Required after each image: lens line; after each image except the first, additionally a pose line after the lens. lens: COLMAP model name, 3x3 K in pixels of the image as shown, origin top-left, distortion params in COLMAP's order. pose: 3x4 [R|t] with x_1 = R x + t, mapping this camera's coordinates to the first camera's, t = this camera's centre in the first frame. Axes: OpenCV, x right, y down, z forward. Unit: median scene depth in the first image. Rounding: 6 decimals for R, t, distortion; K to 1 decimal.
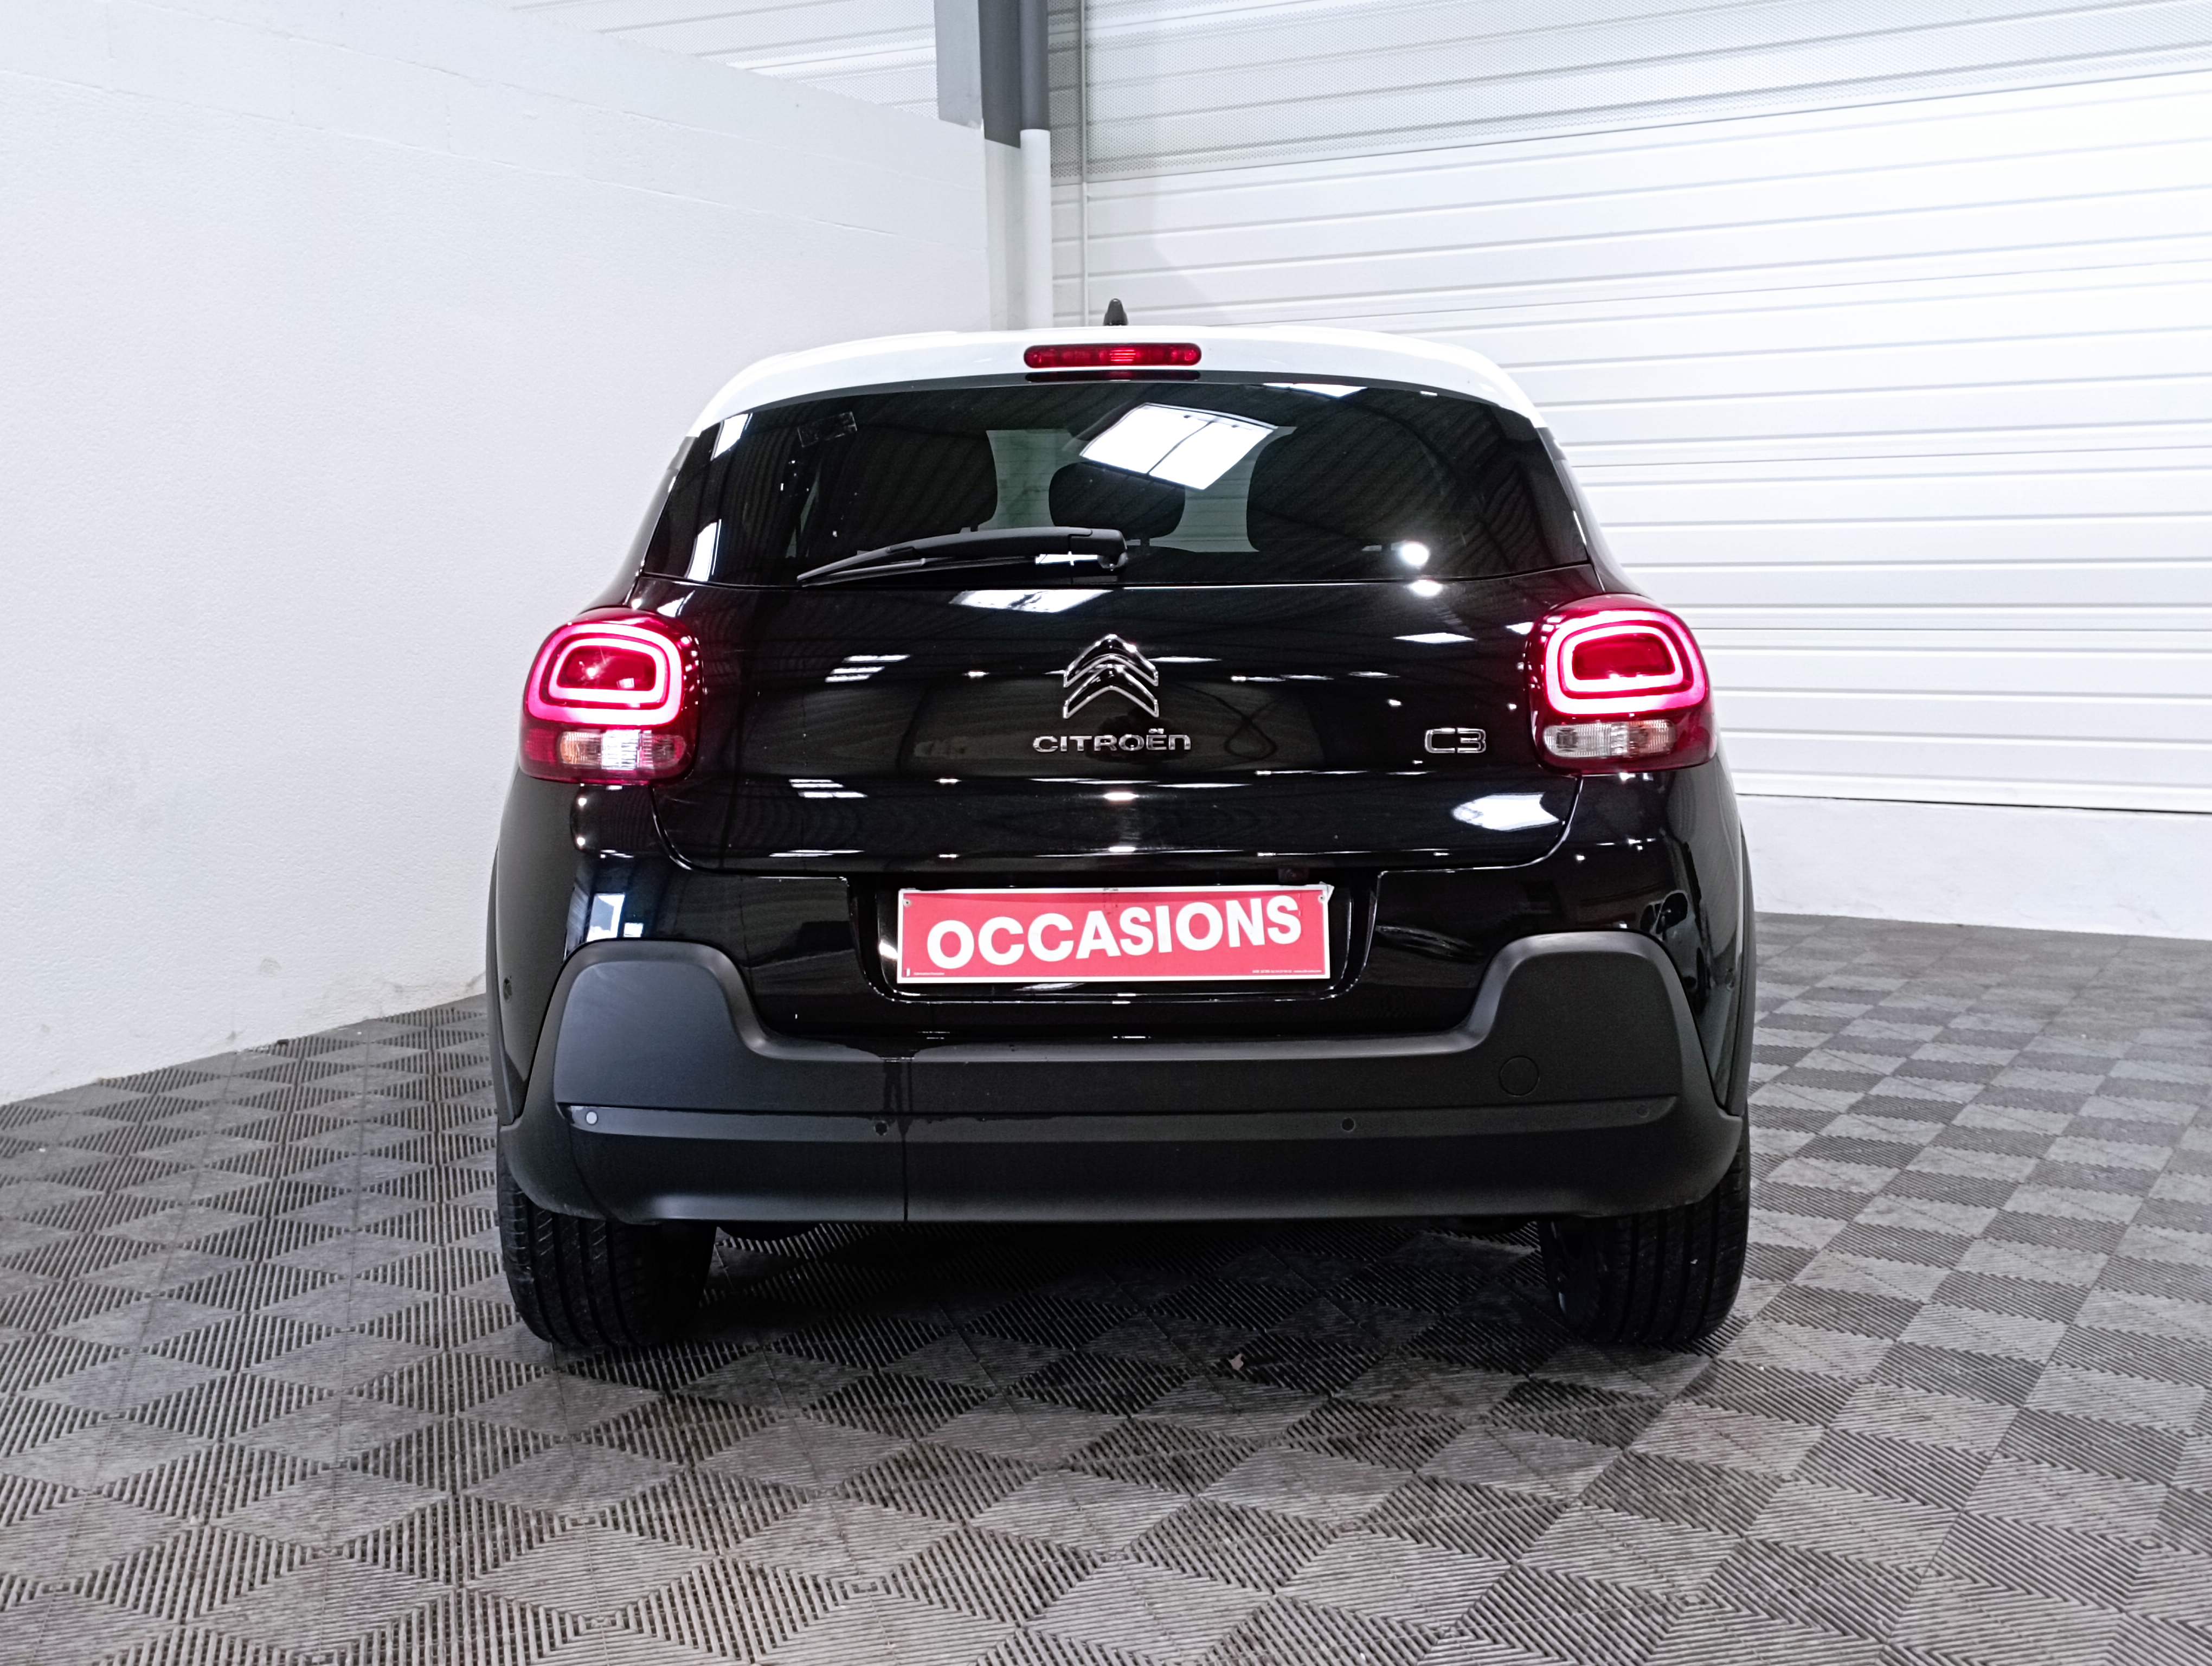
lens RADIAL K [[2500.3, 0, 1106.0], [0, 2500.3, 833.0], [0, 0, 1]] dist [0.127077, -0.173204]
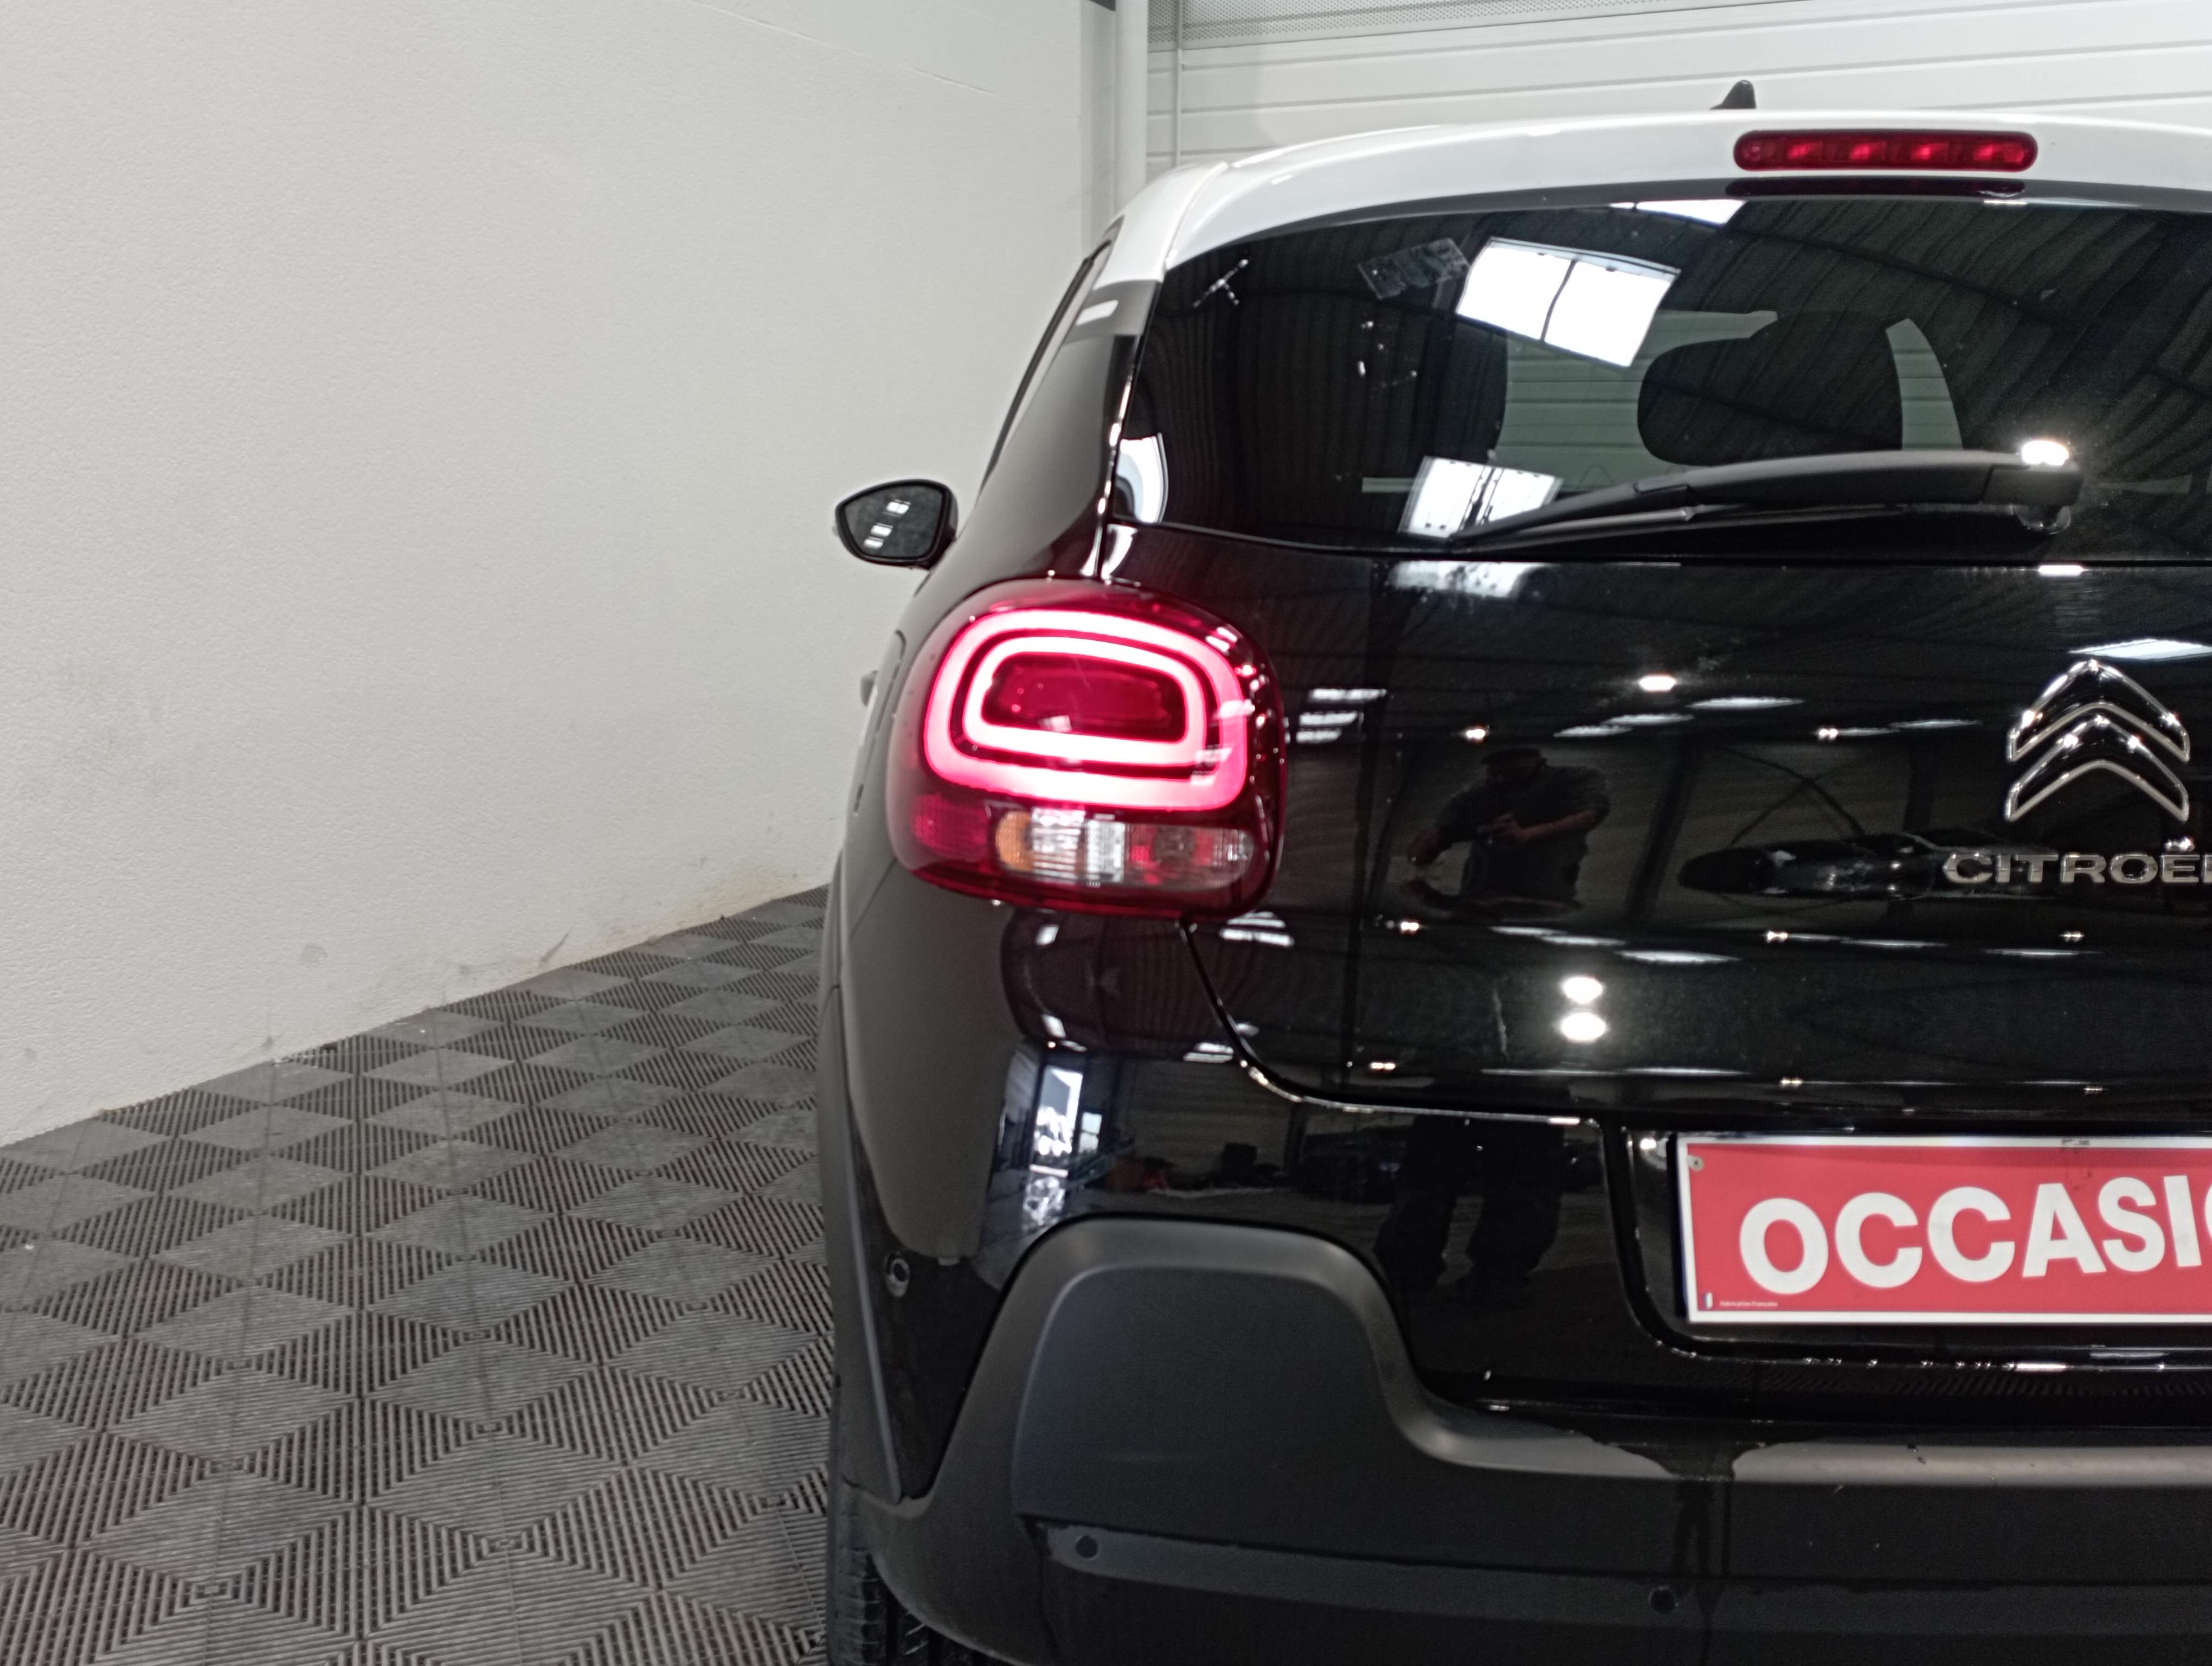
lens RADIAL K [[2135.3, 0, 1106.0], [0, 2135.3, 833.0], [0, 0, 1]] dist [0.121249, -0.136559]
pose [[0.997650, 0.013249, 0.067220, -0.180486], [-0.017653, 0.997705, 0.065363, -0.053291], [-0.066200, -0.066396, 0.995595, 0.426856]]
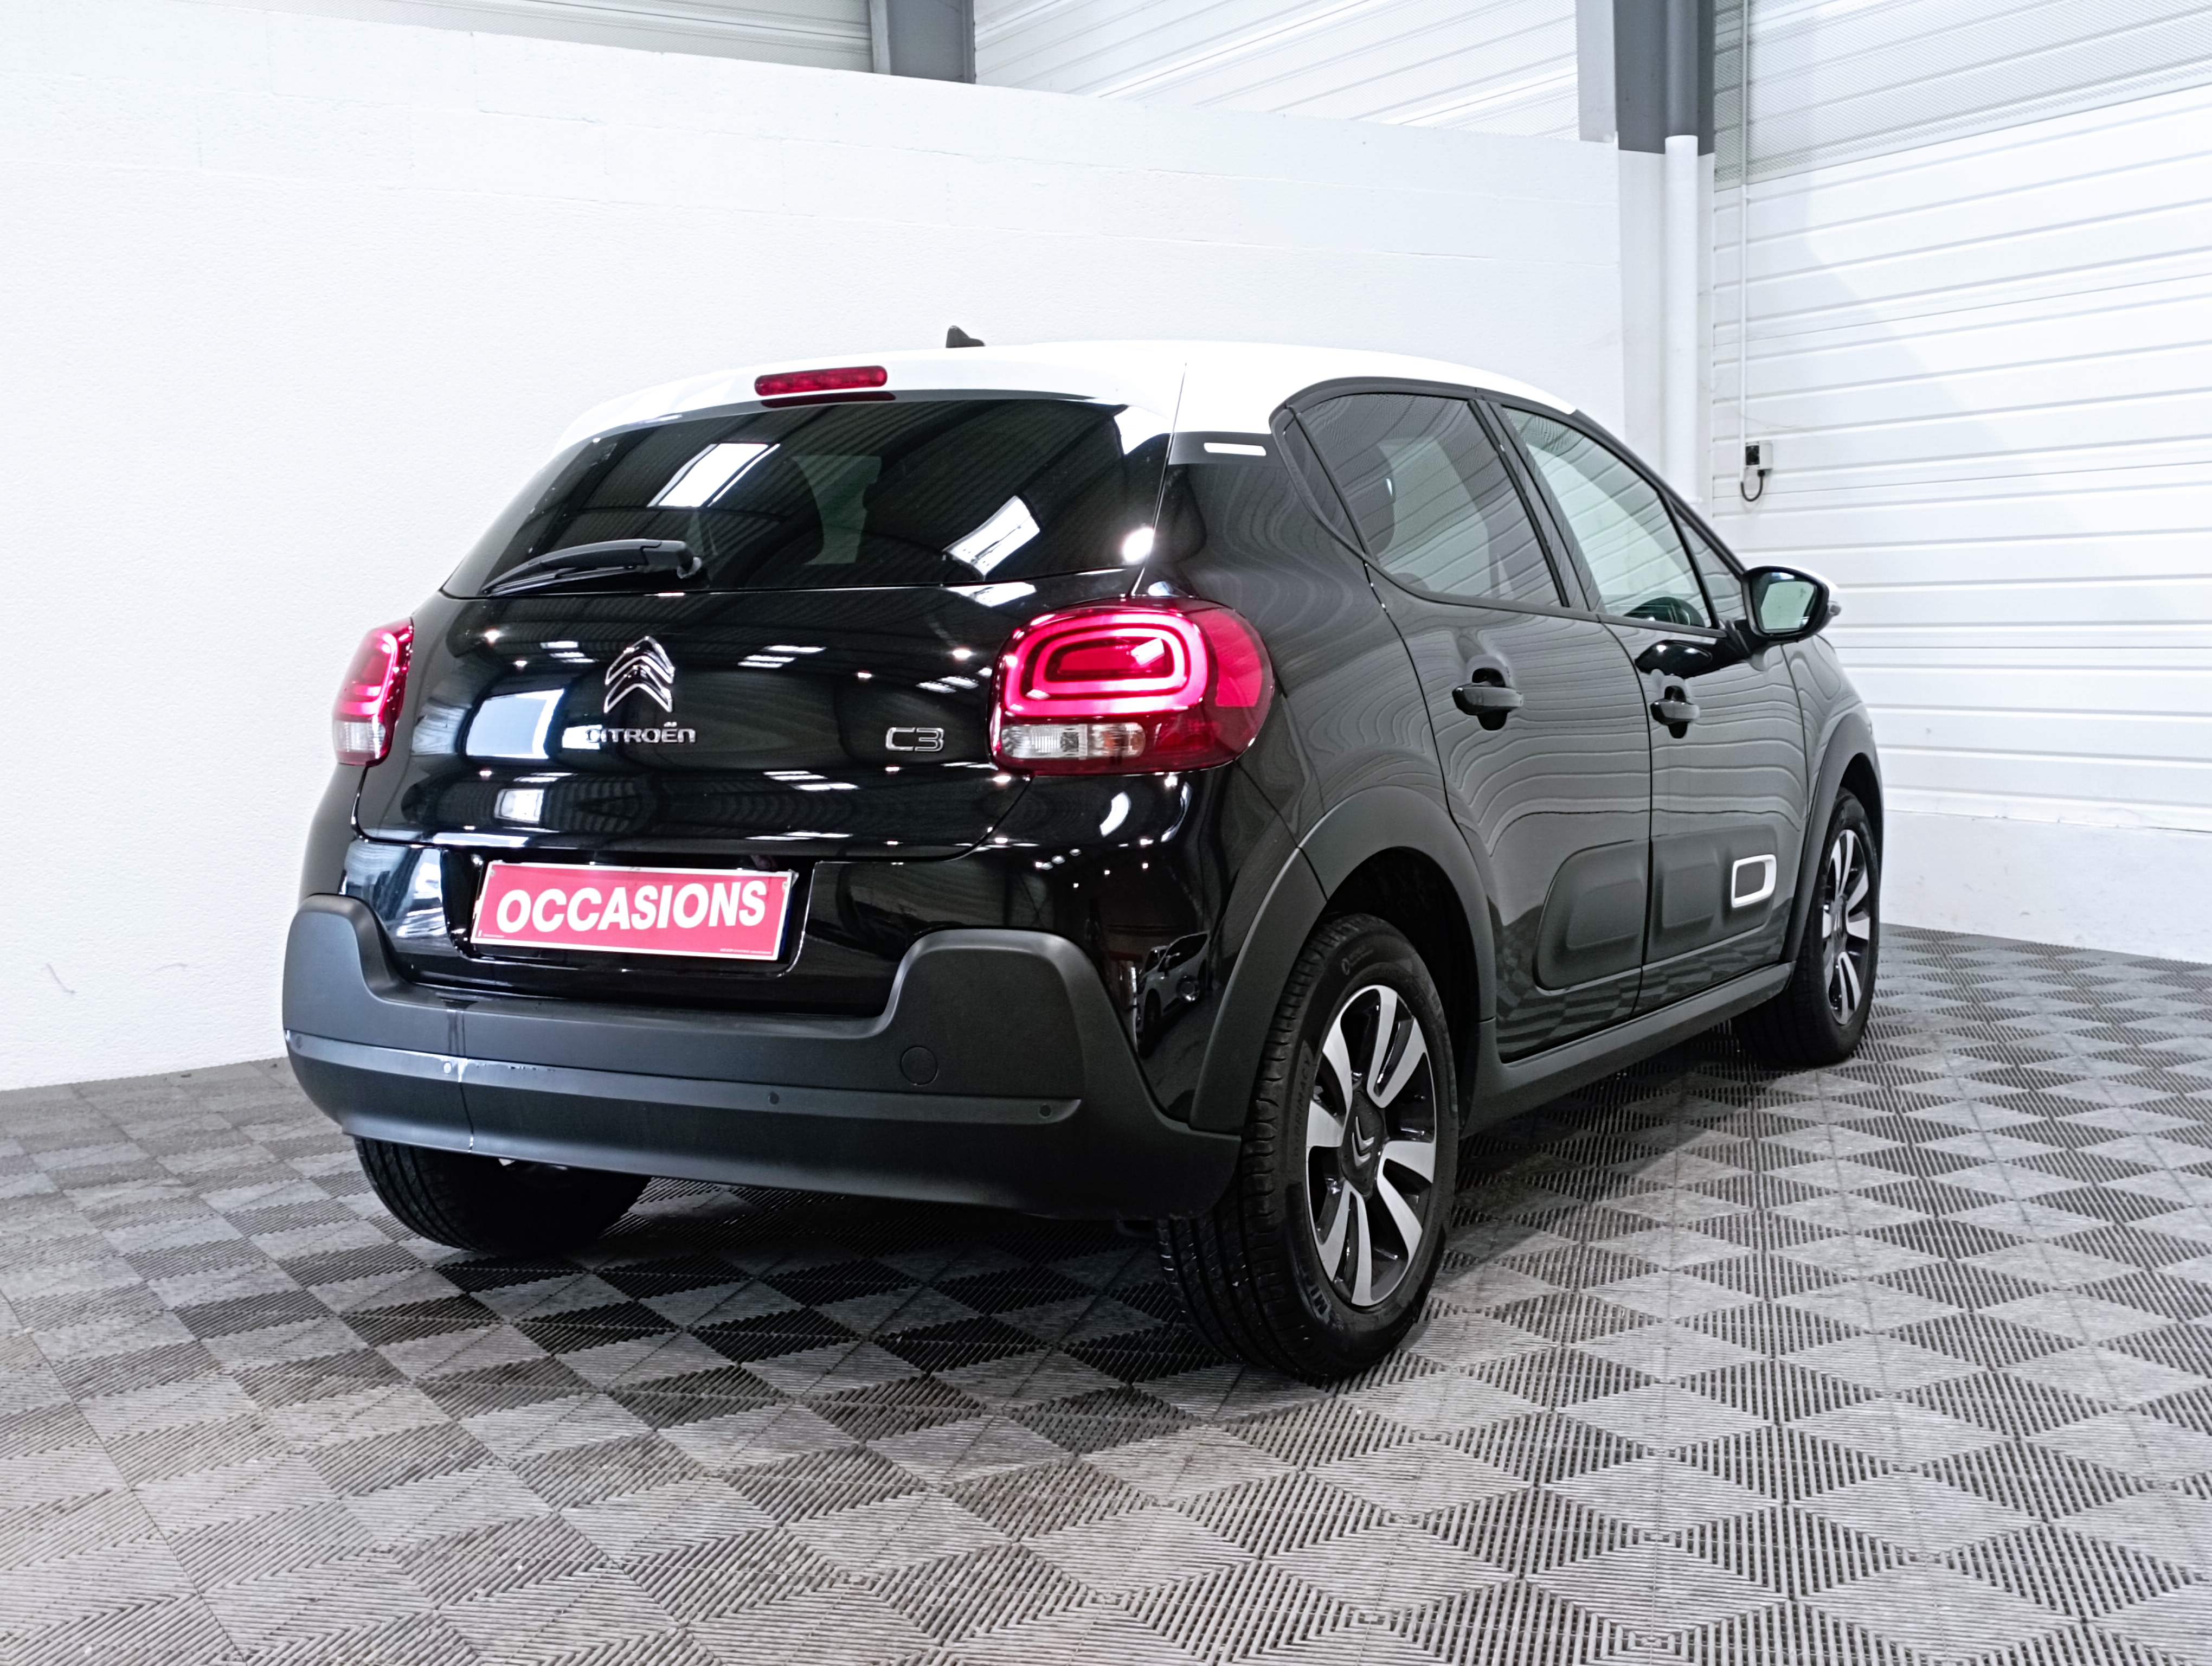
lens RADIAL K [[2445.0, 0, 1106.0], [0, 2445.0, 833.0], [0, 0, 1]] dist [0.146883, -0.006486]
pose [[0.870578, 0.033408, -0.490895, 0.544254], [-0.039550, 0.999215, -0.002138, 0.000792], [0.490438, 0.021276, 0.871216, 0.123710]]
